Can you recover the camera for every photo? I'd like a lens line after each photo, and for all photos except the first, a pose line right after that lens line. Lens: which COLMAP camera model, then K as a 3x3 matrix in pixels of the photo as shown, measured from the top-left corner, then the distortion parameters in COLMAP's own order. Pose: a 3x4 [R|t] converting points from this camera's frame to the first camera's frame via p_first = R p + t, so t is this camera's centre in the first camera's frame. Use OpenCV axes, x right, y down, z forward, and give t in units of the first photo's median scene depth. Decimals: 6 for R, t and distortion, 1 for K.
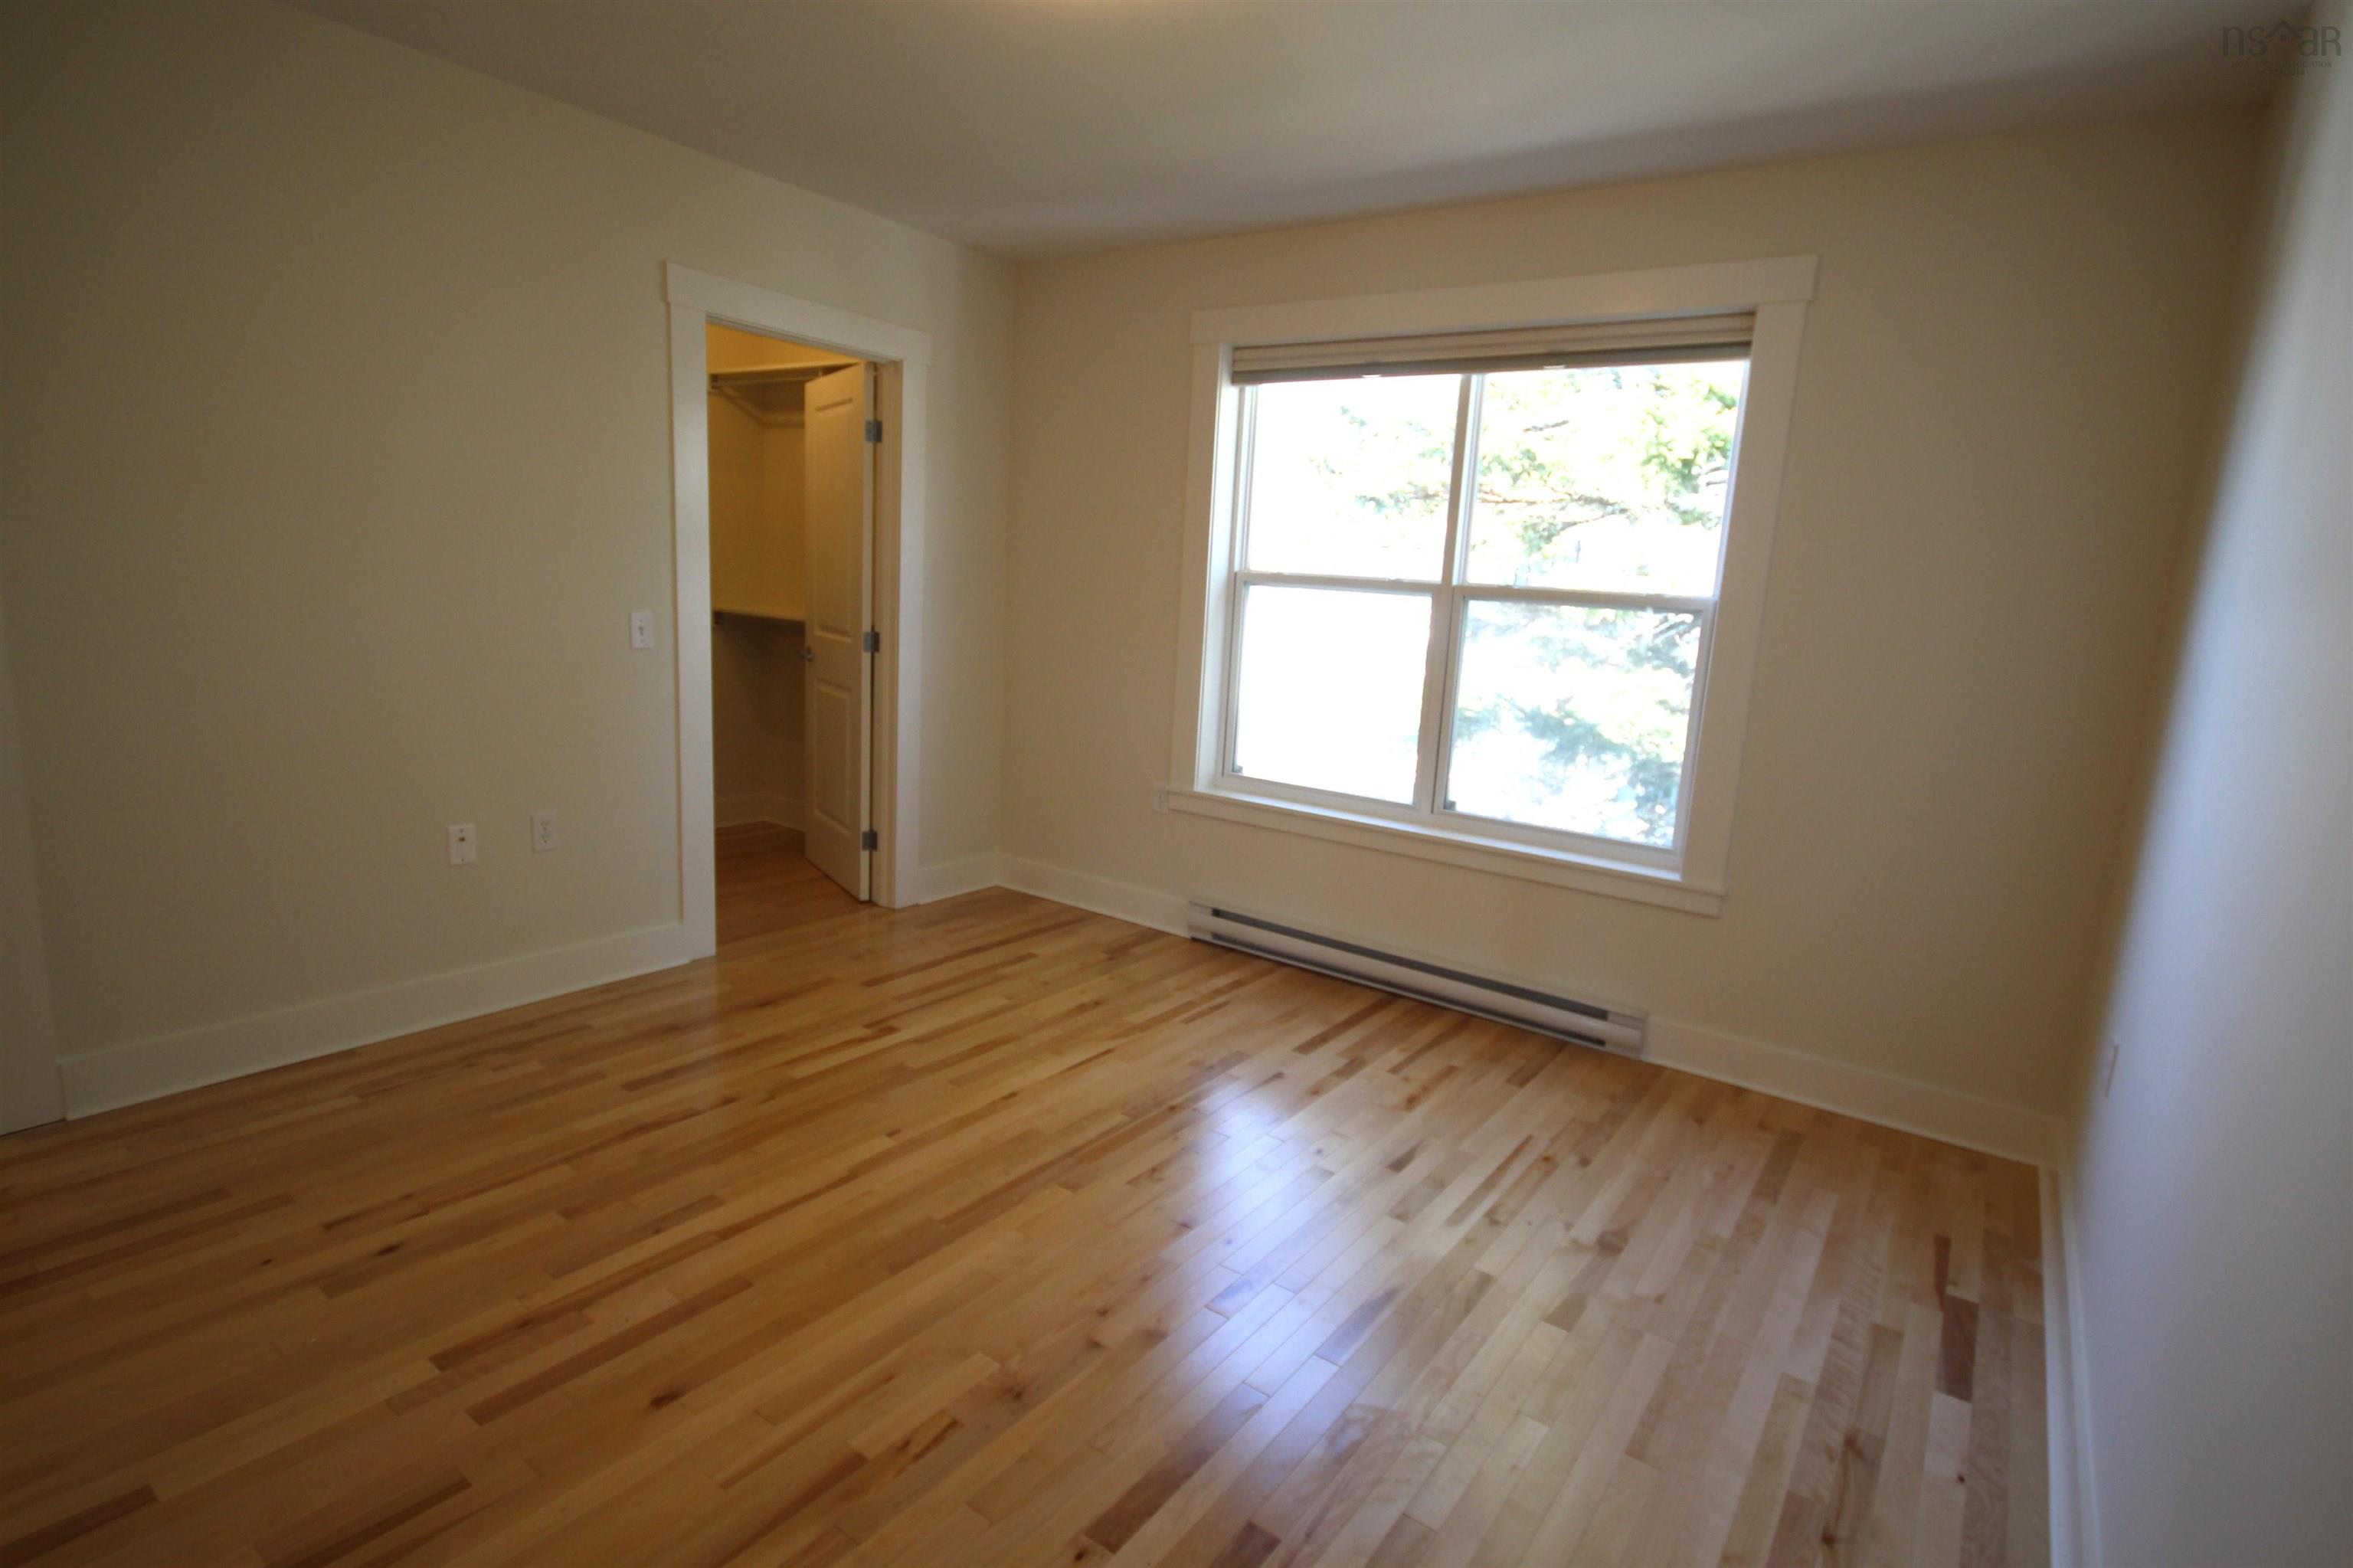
lens RADIAL K [[1155.8, 0, 1176.5], [0, 1155.8, 784.0], [0, 0, 1]] dist [0.000681, -0.000308]
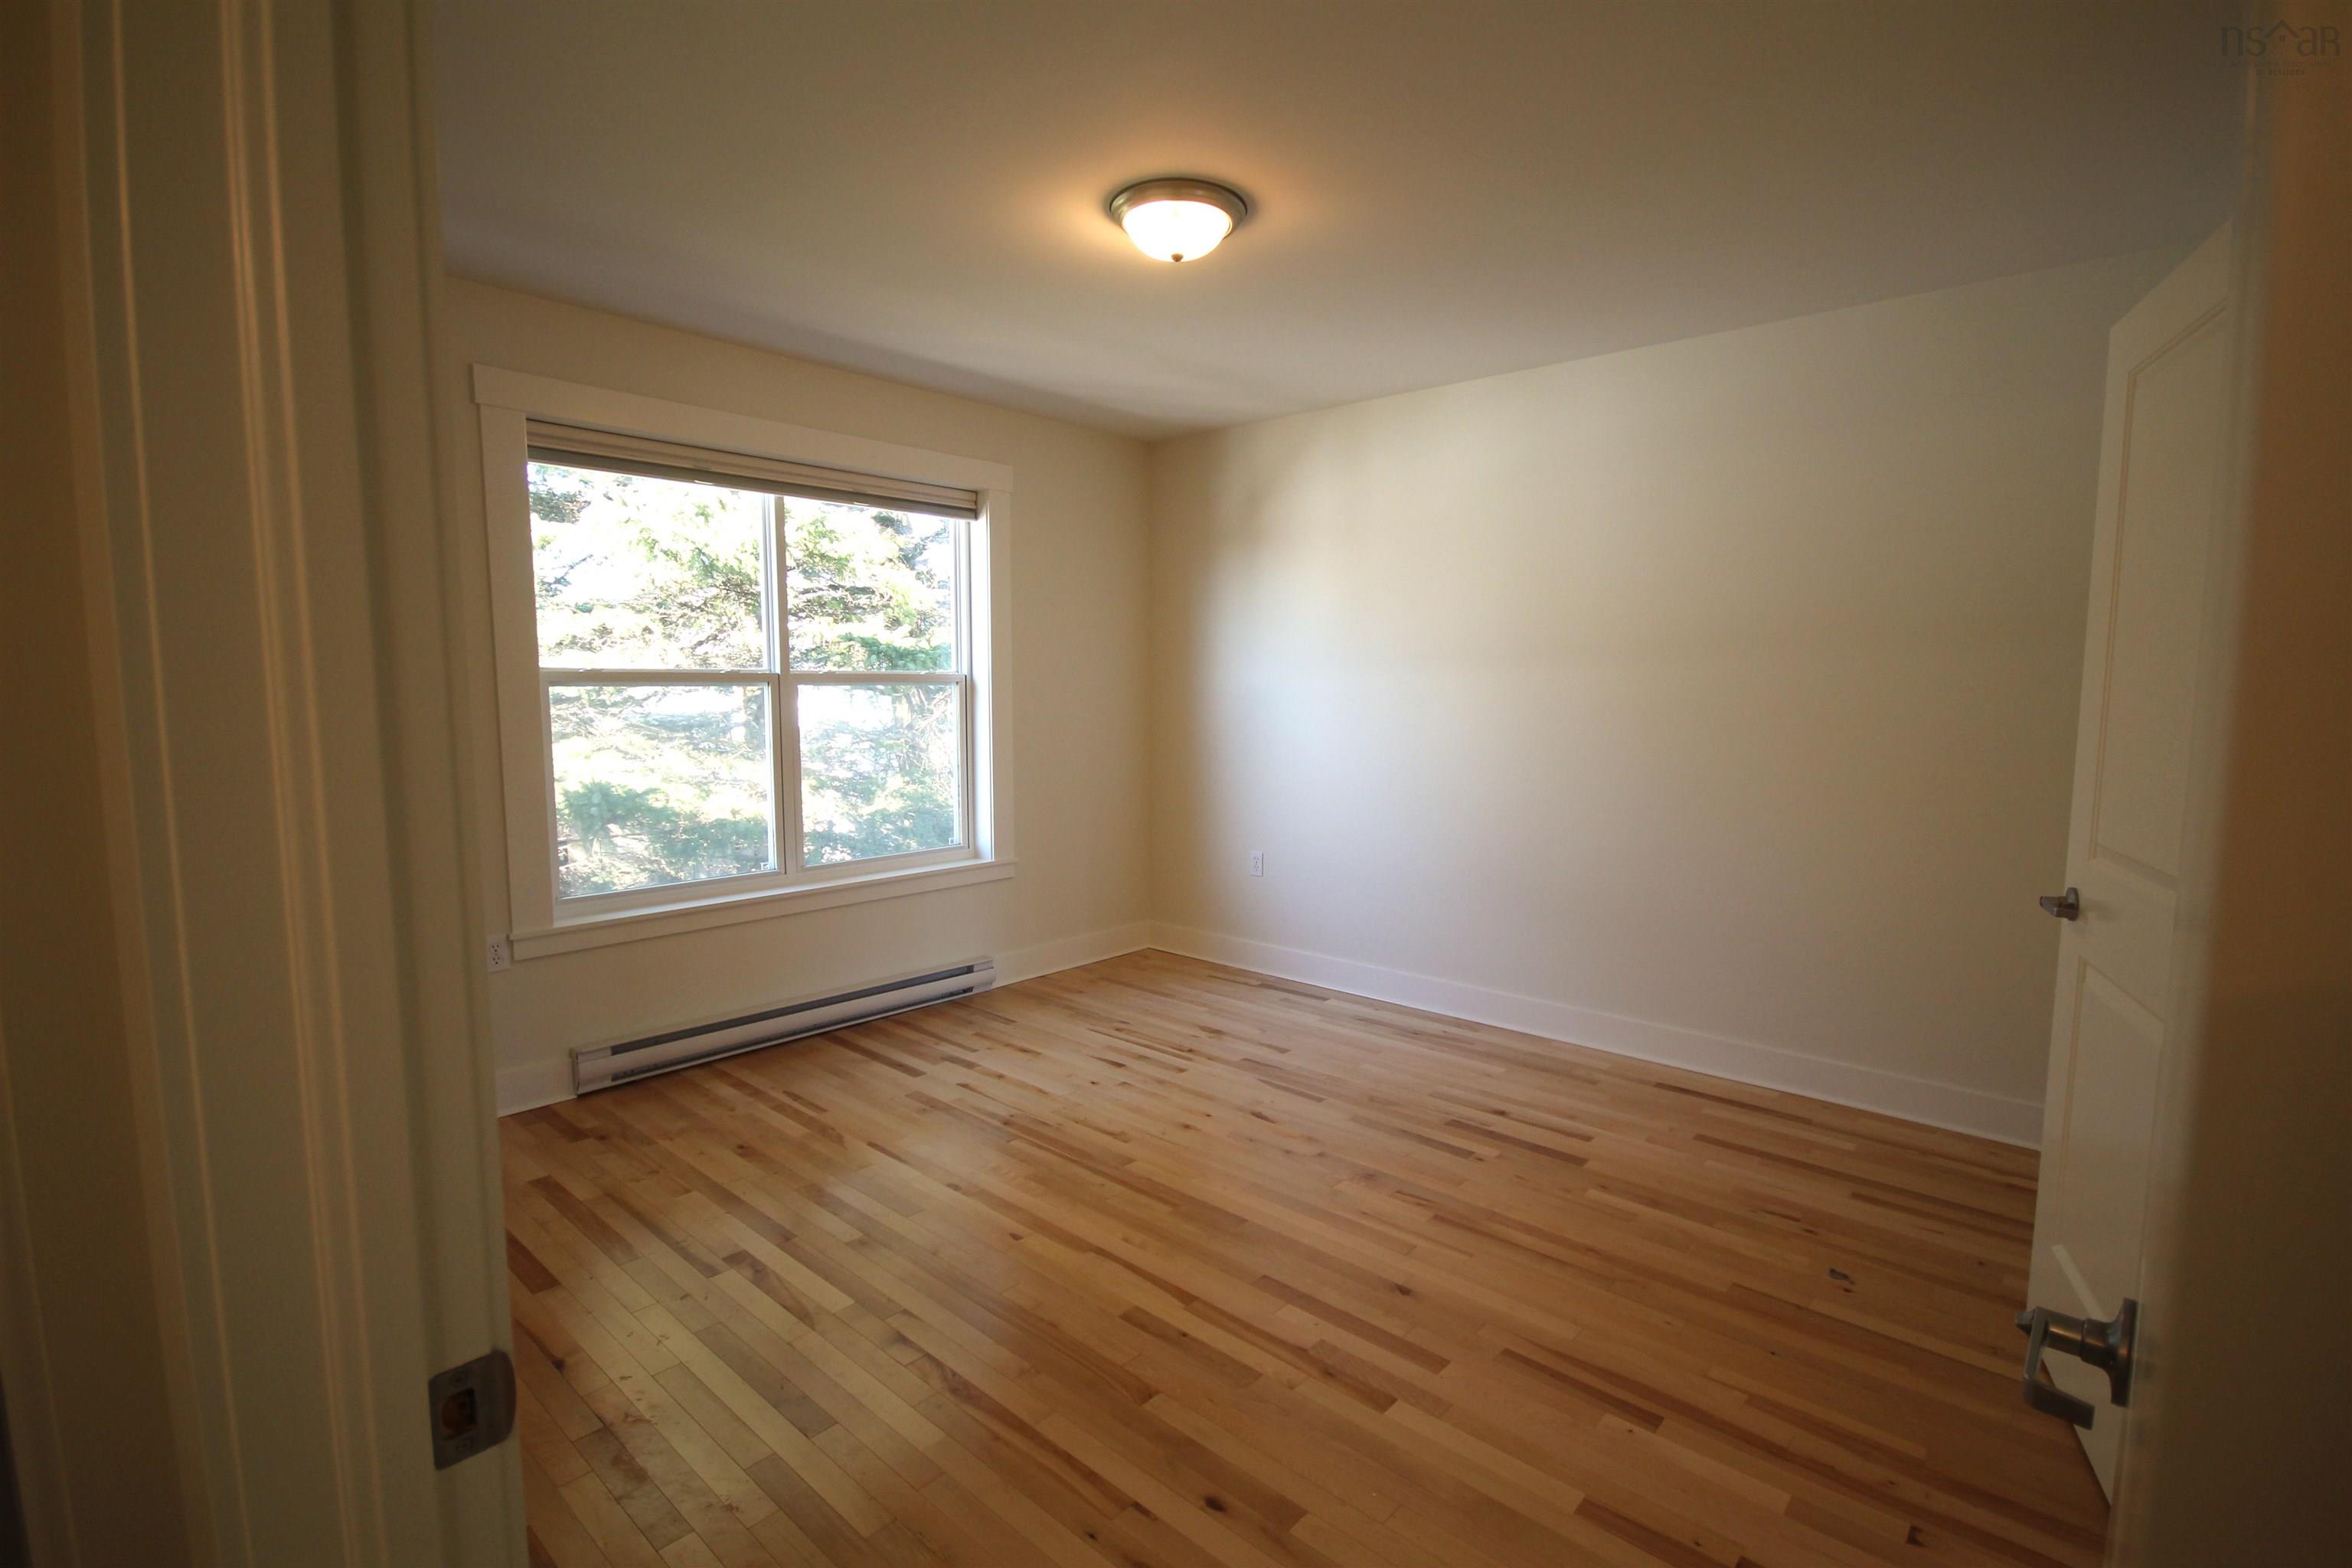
lens RADIAL K [[1088.0, 0, 1208.2], [0, 1088.0, 785.3], [0, 0, 1]] dist [-0.003215, -0.001022]
pose [[0.109363, -0.153781, 0.982034, -0.889182], [0.179859, 0.974714, 0.132605, -0.146567], [-0.977594, 0.162125, 0.134256, 0.513862]]
